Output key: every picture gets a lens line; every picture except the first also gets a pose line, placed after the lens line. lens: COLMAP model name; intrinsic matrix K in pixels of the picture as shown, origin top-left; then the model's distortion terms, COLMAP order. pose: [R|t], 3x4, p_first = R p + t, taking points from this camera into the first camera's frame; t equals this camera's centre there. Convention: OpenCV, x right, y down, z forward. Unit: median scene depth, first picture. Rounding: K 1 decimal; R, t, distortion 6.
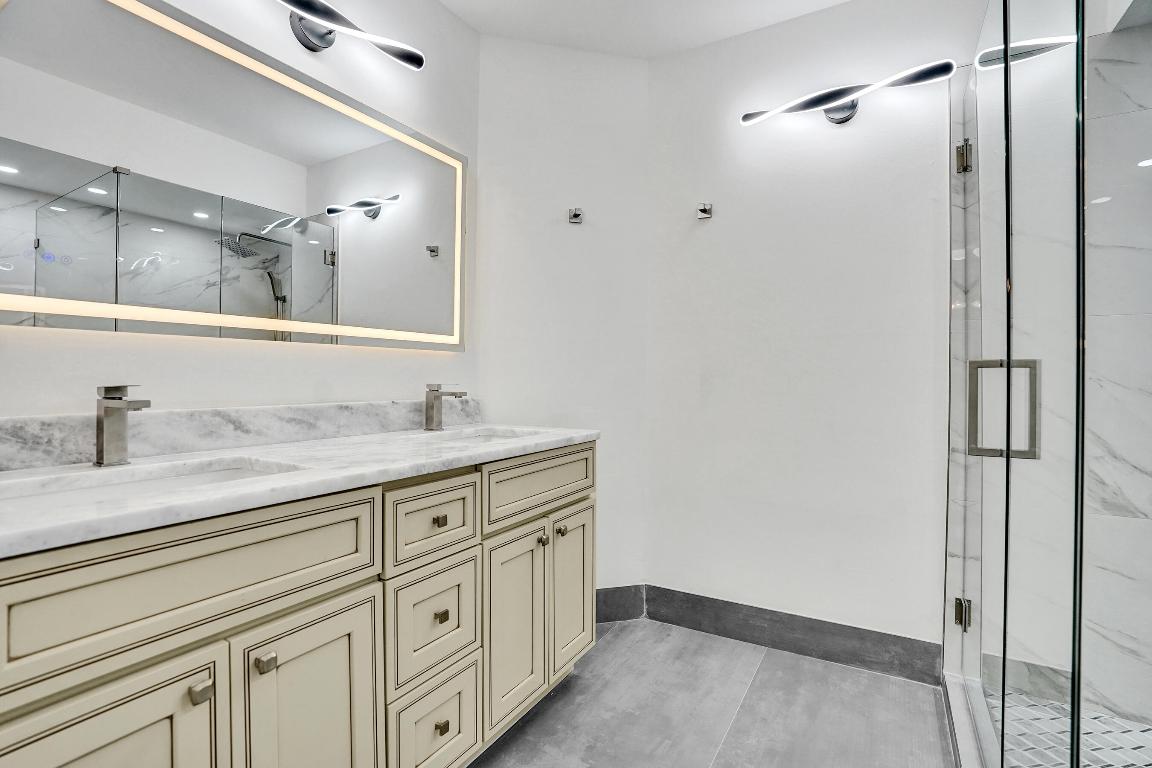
lens RADIAL K [[519.4, 0, 576.0], [0, 519.4, 384.0], [0, 0, 1]] dist [-0.020344, 0.000238]
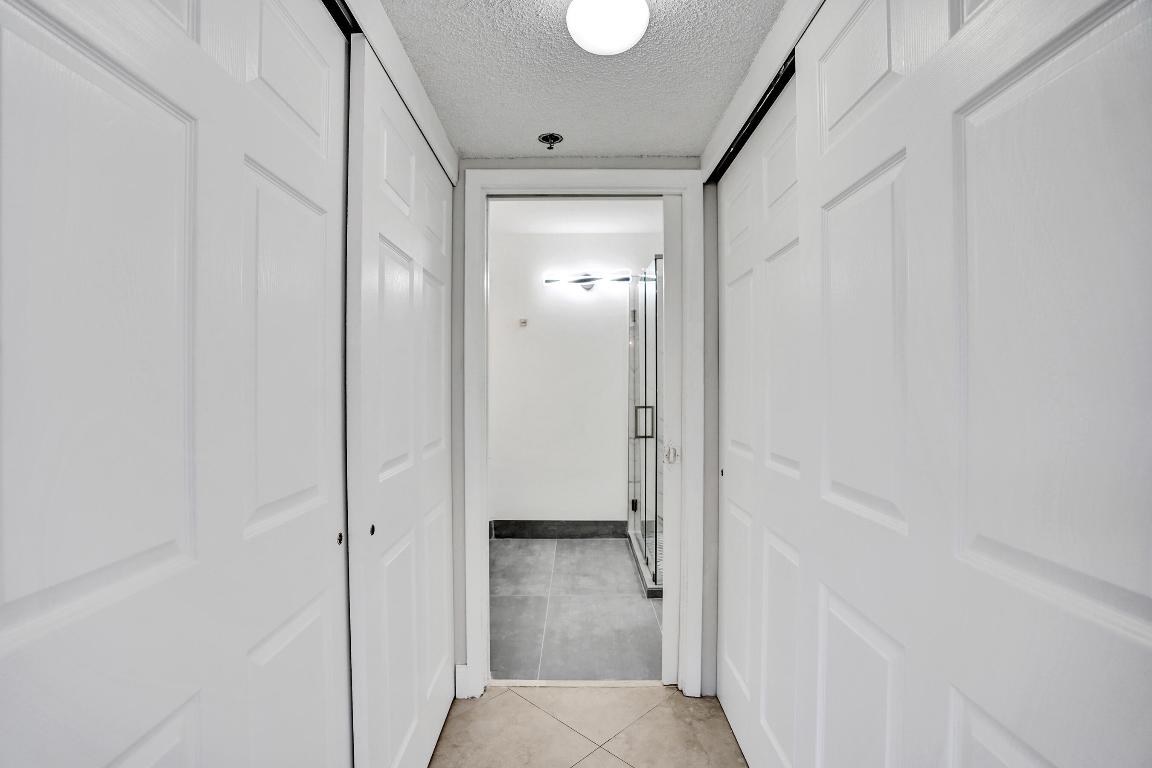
lens RADIAL K [[534.1, 0, 576.0], [0, 534.1, 384.0], [0, 0, 1]] dist [-0.027248, -0.000023]
pose [[0.859317, -0.003899, 0.511428, -0.745507], [0.006317, 0.999976, -0.002990, -0.113583], [-0.511404, 0.005800, 0.859321, -0.998078]]
